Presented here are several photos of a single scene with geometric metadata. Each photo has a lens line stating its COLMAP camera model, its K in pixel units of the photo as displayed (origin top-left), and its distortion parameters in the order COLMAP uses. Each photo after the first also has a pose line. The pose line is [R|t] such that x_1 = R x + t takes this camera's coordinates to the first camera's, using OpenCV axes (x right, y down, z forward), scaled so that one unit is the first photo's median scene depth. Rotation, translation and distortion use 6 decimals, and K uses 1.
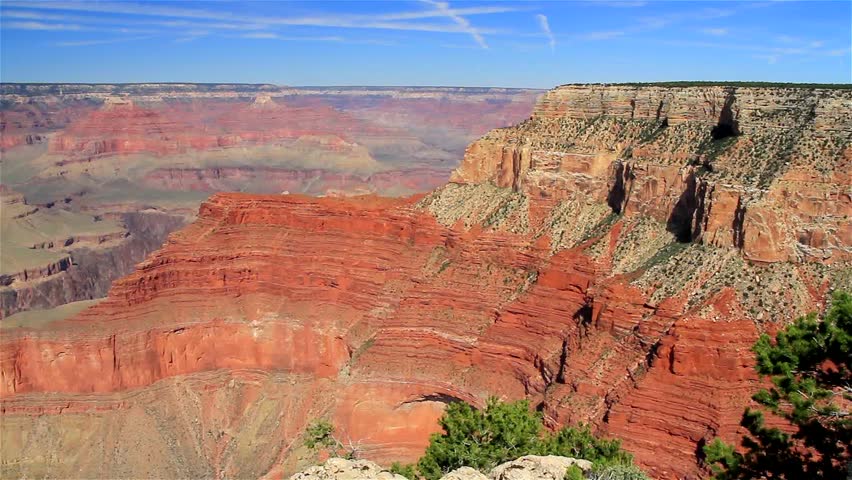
lens RADIAL K [[671.3, 0, 425.2], [0, 671.3, 238.7], [0, 0, 1]] dist [-0.086443, 0.059312]
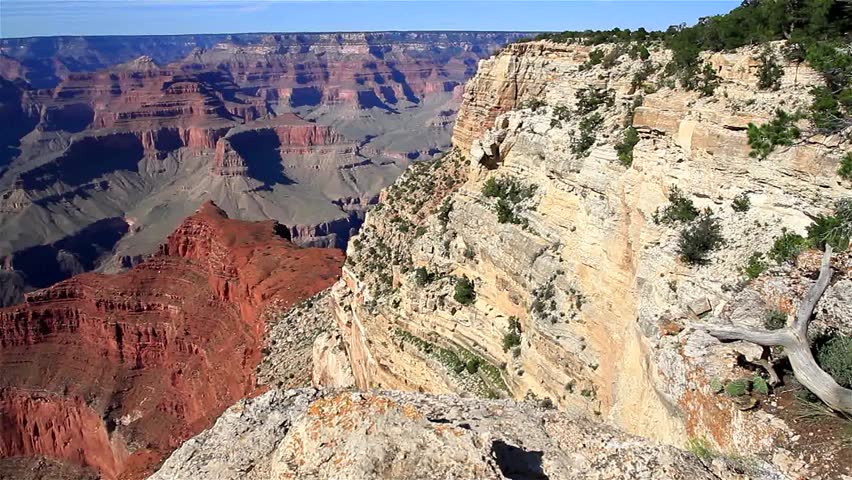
lens RADIAL K [[670.6, 0, 425.5], [0, 670.6, 238.8], [0, 0, 1]] dist [-0.087536, 0.061514]
pose [[0.755859, 0.182897, -0.628670, 0.386004], [-0.136606, 0.983113, 0.121771, -0.189593], [0.640325, -0.006162, 0.768079, 0.818426]]
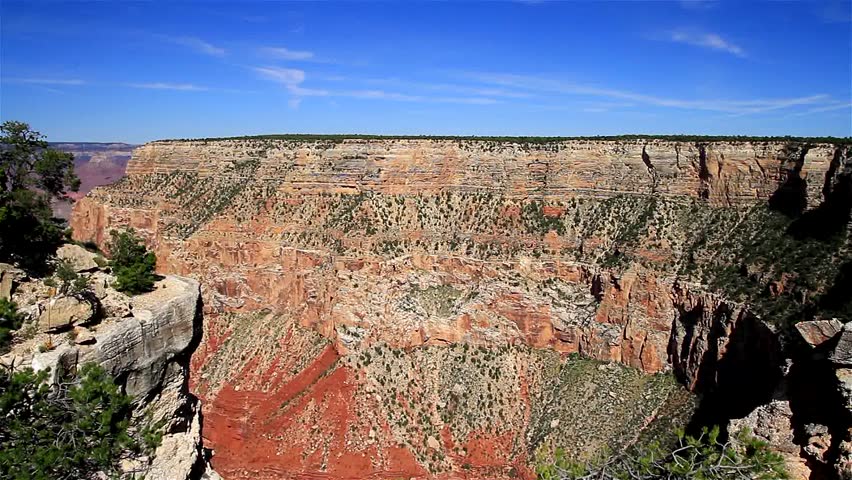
lens RADIAL K [[670.6, 0, 425.5], [0, 670.6, 238.8], [0, 0, 1]] dist [-0.087536, 0.061514]
pose [[0.987193, -0.026950, 0.157239, 0.483066], [0.039860, 0.996035, -0.079538, 0.011472], [-0.154472, 0.084787, 0.984352, -0.031030]]
